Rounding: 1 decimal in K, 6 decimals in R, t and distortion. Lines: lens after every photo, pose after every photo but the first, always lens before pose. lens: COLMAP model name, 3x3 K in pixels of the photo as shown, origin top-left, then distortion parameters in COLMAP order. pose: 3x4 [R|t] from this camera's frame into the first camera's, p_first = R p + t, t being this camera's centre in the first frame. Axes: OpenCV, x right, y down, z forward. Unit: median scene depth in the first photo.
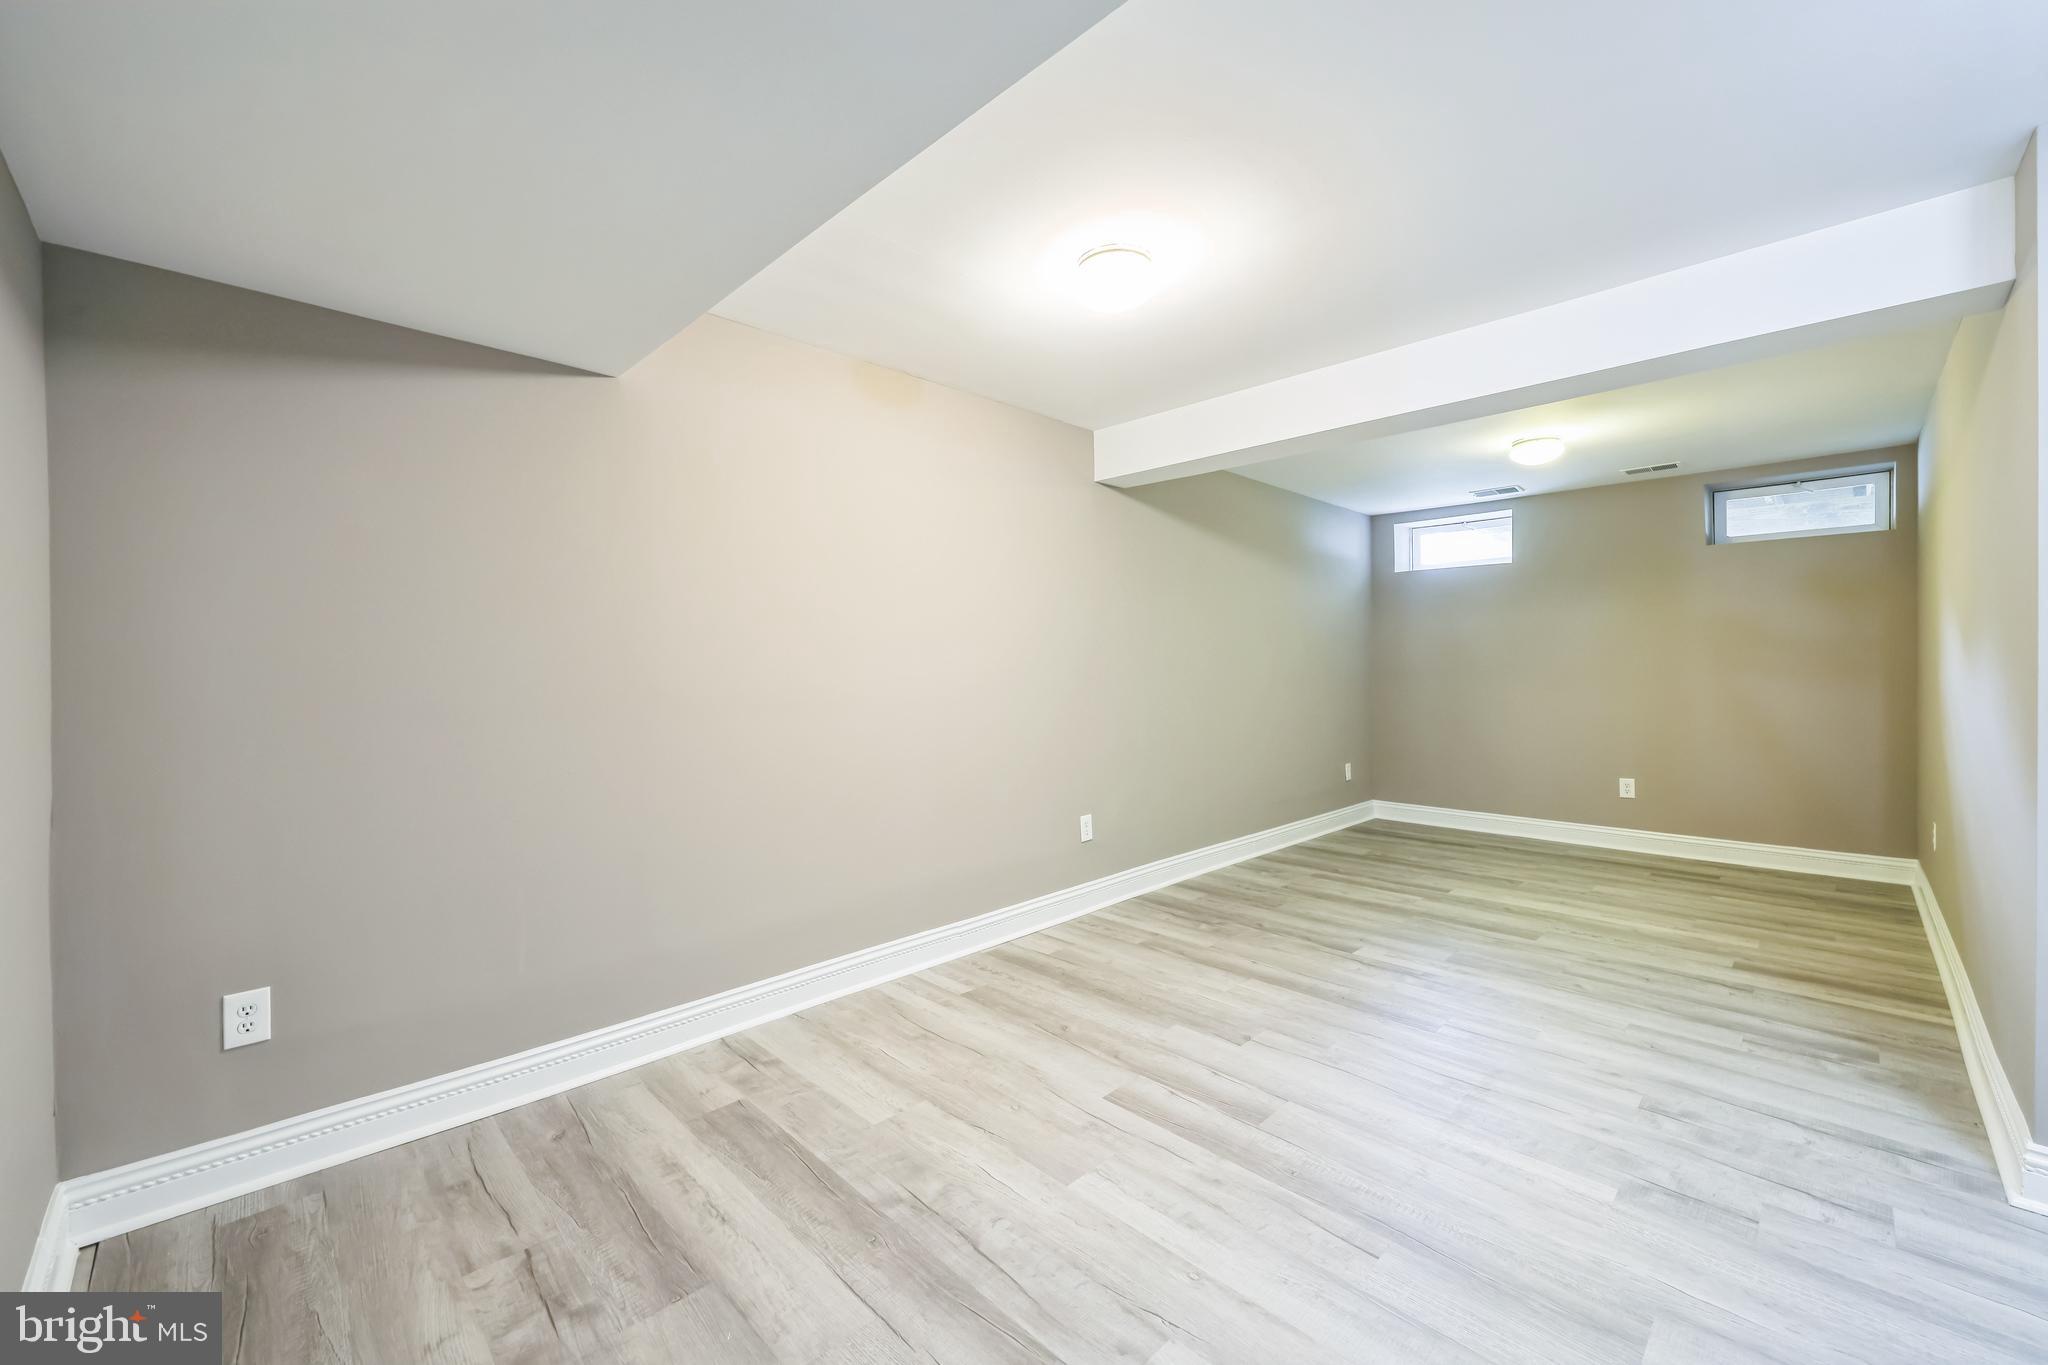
lens RADIAL K [[795.0, 0, 1012.9], [0, 795.0, 669.2], [0, 0, 1]] dist [0.000027, -0.000284]
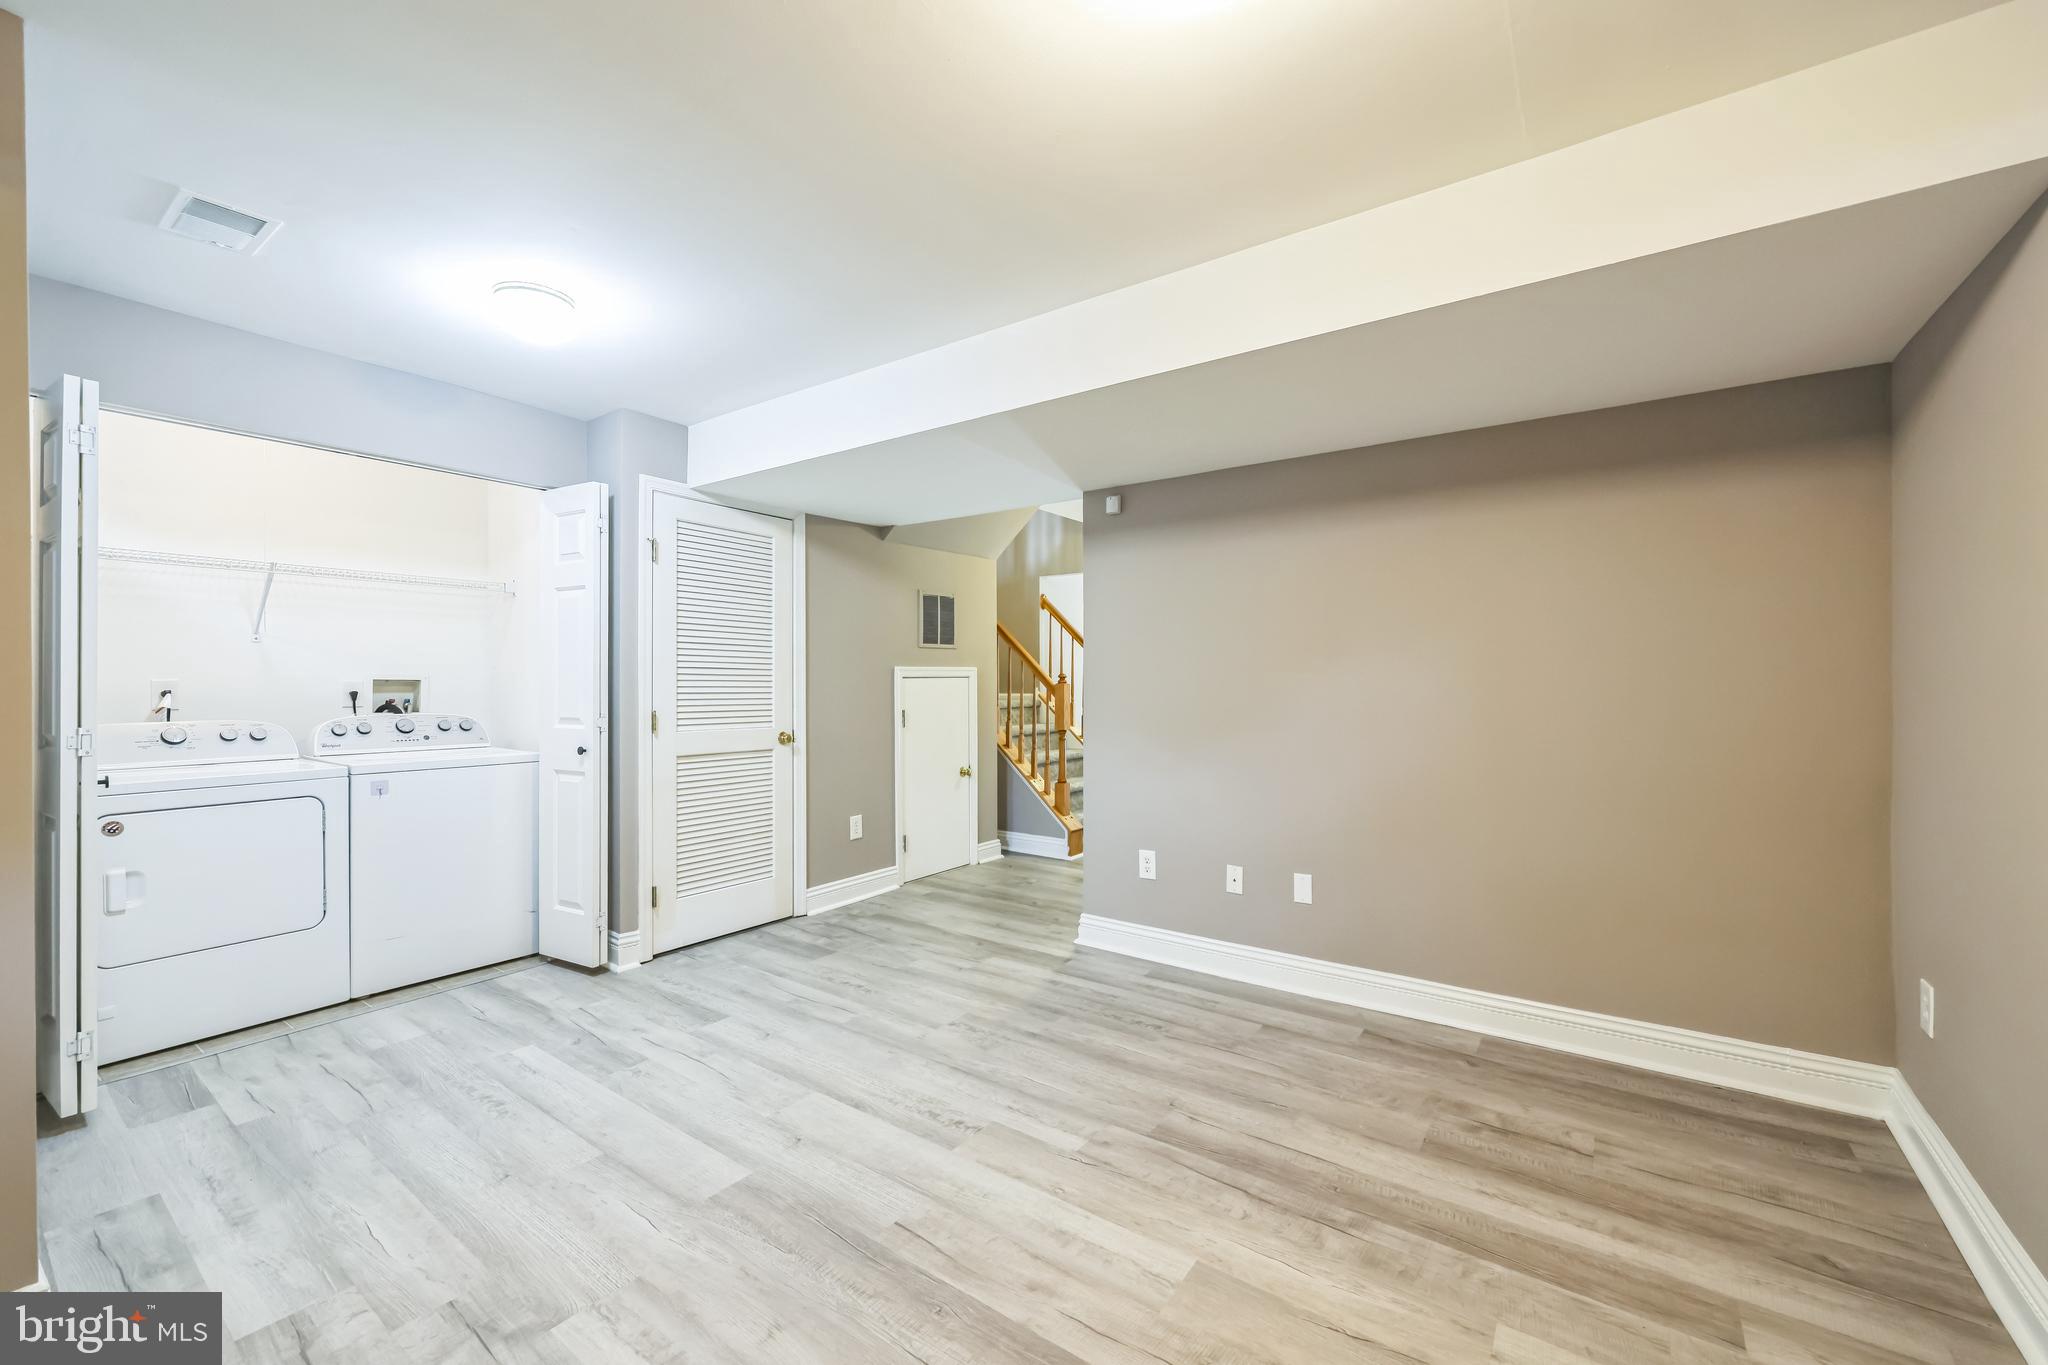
lens RADIAL K [[795.0, 0, 1012.9], [0, 795.0, 669.2], [0, 0, 1]] dist [0.000027, -0.000284]
pose [[-0.986337, 0.003557, -0.164700, 0.436411], [0.005583, 0.999914, -0.011841, -0.009559], [0.164643, -0.012599, -0.986273, 1.937323]]
